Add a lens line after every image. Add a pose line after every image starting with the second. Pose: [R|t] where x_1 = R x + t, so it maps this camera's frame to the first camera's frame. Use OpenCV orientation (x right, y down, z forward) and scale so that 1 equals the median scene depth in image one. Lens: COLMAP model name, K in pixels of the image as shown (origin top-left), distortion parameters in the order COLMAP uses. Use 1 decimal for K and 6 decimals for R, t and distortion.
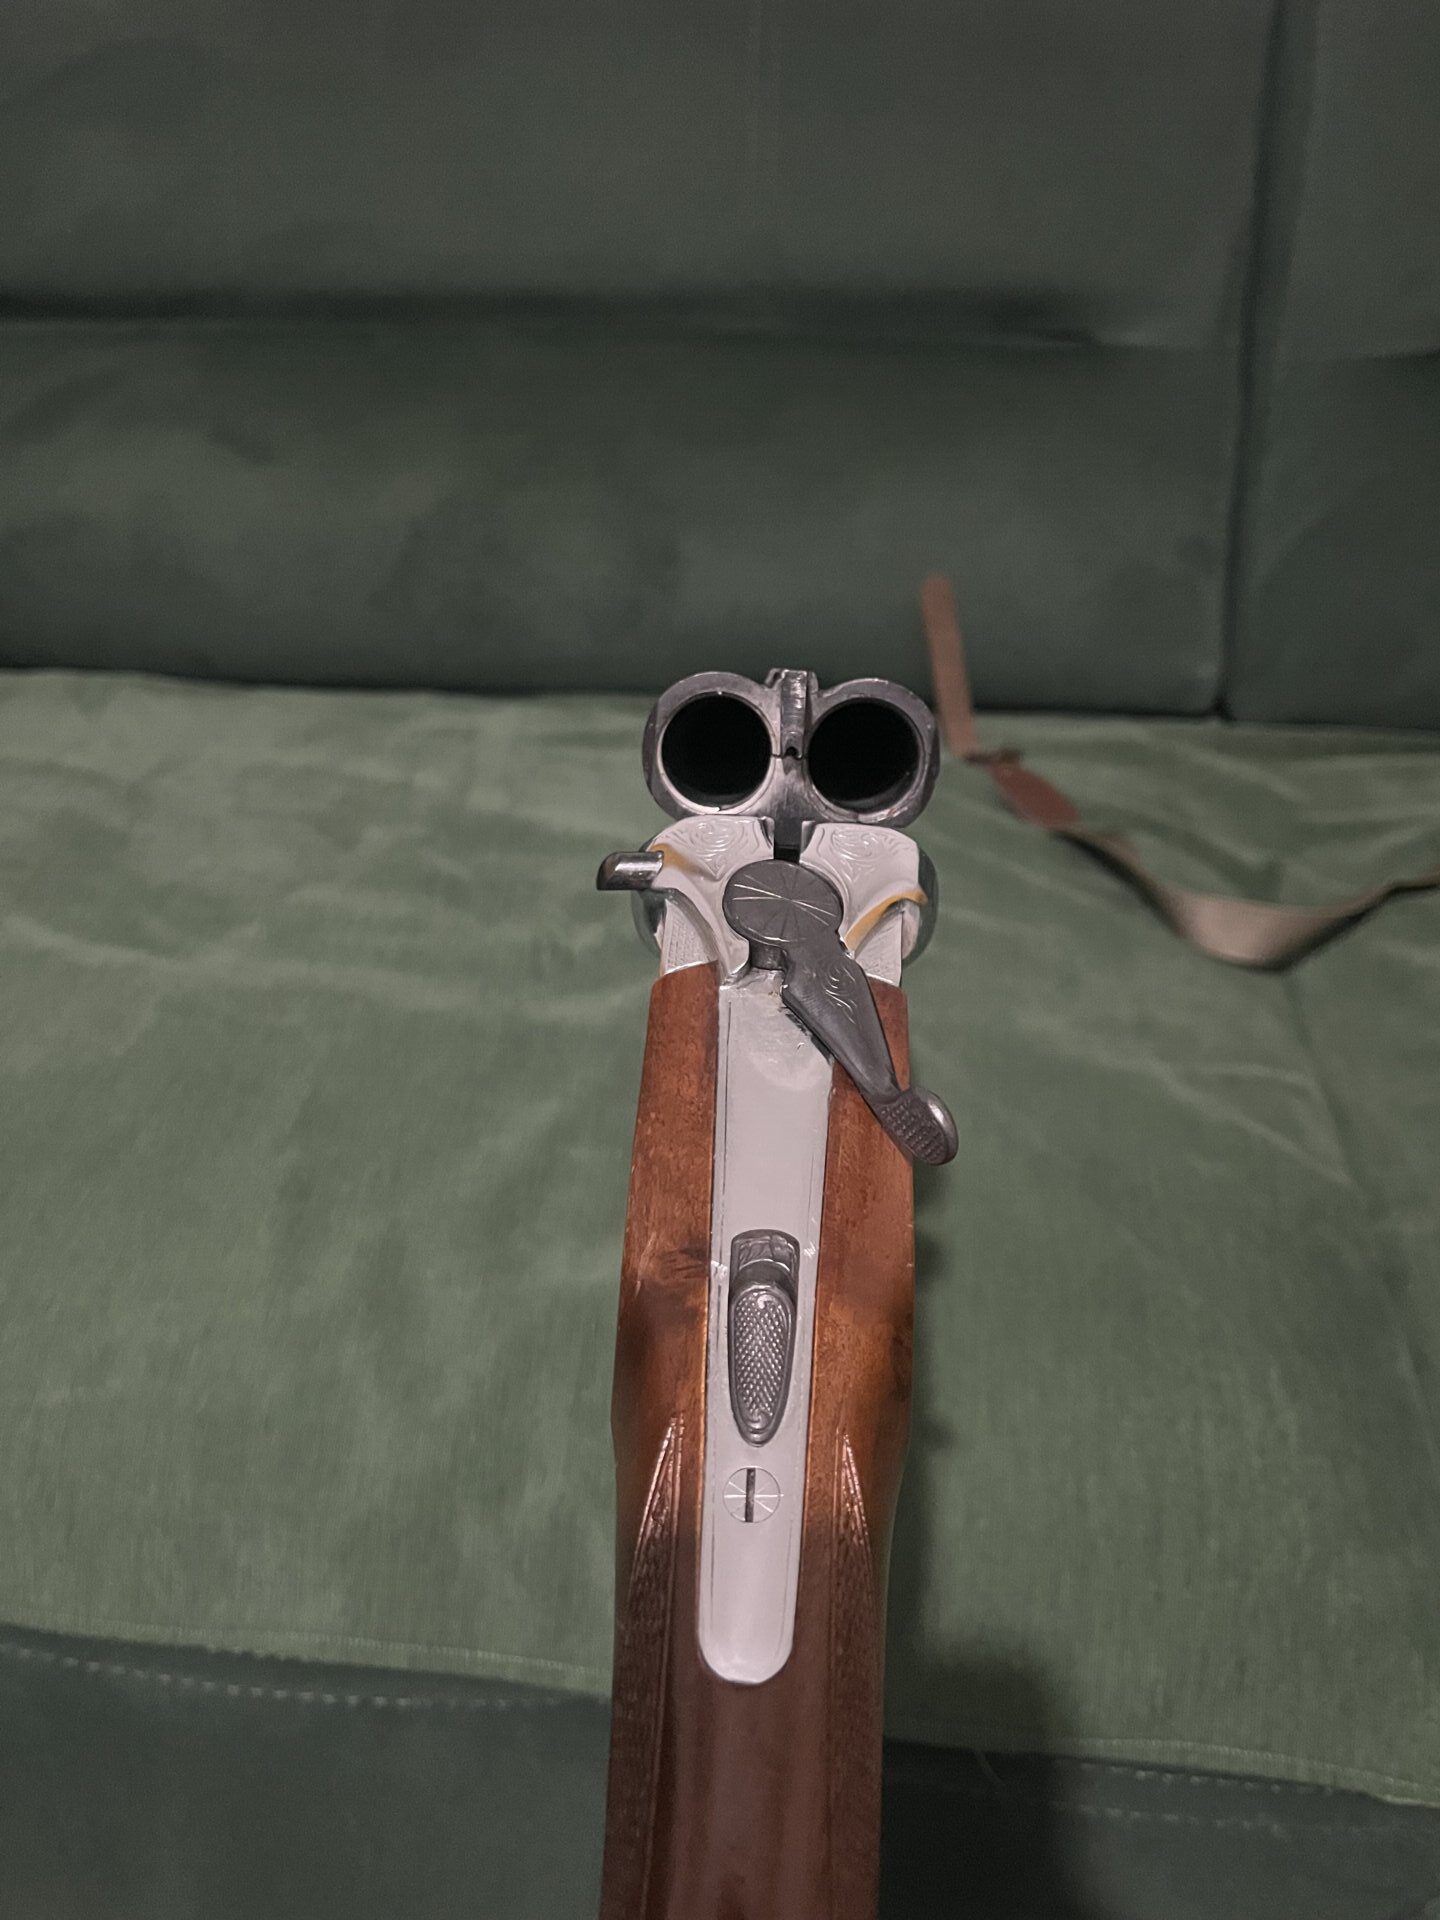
lens RADIAL K [[1427.7, 0, 720.0], [0, 1427.7, 960.0], [0, 0, 1]] dist [0.037662, -0.075375]
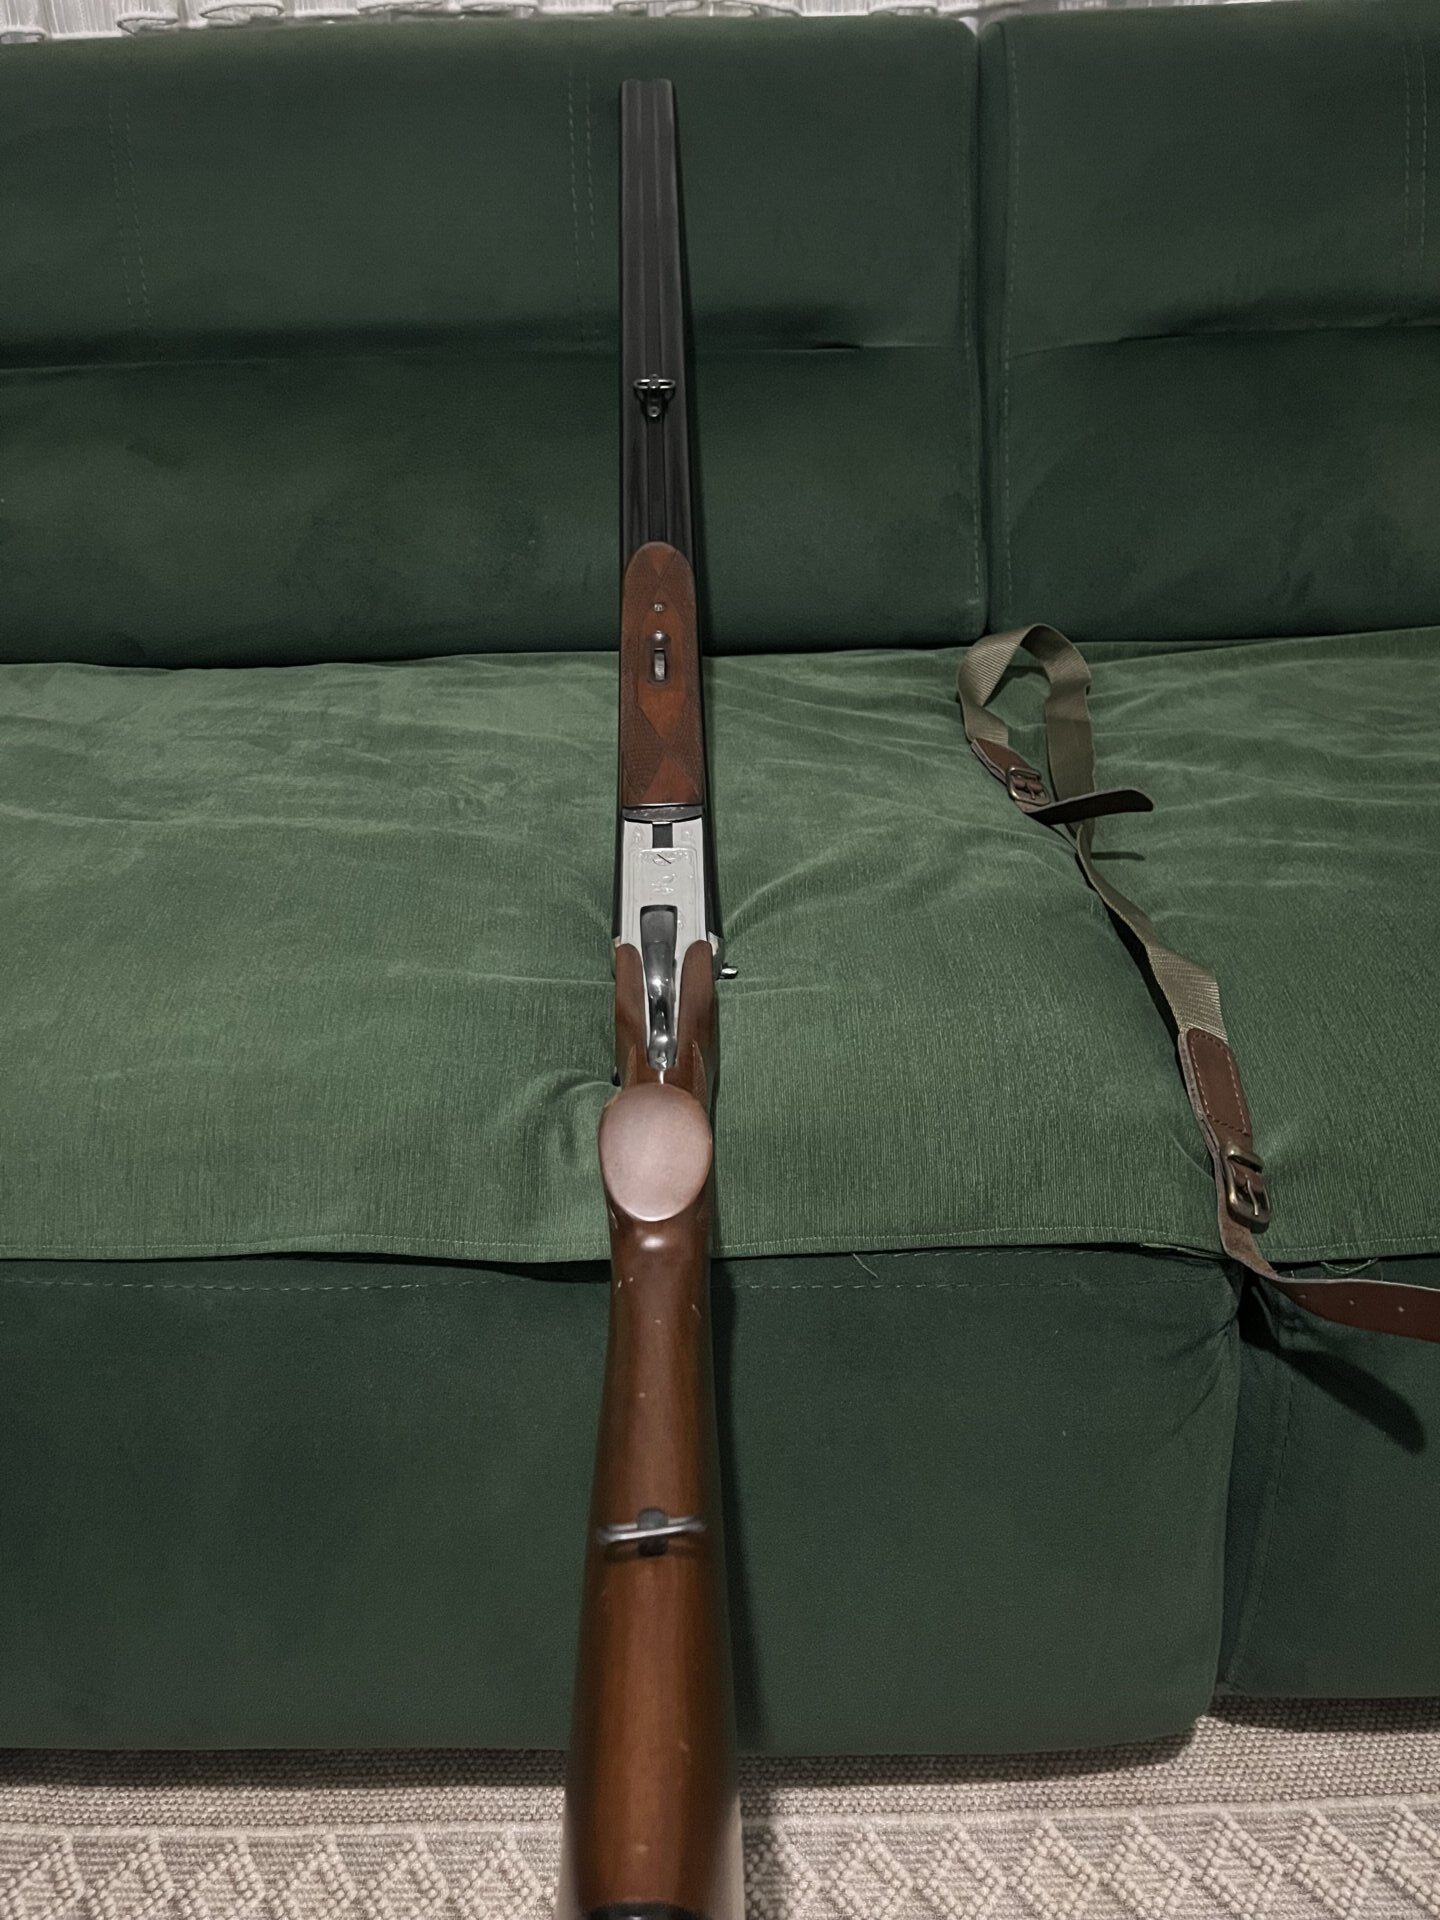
lens RADIAL K [[1425.1, 0, 728.2], [0, 1425.1, 953.3], [0, 0, 1]] dist [0.051906, -0.087725]
pose [[0.991251, -0.078365, 0.106209, -0.037530], [0.088488, 0.991611, -0.094215, 0.274166], [-0.097935, 0.102789, 0.989870, -0.234516]]
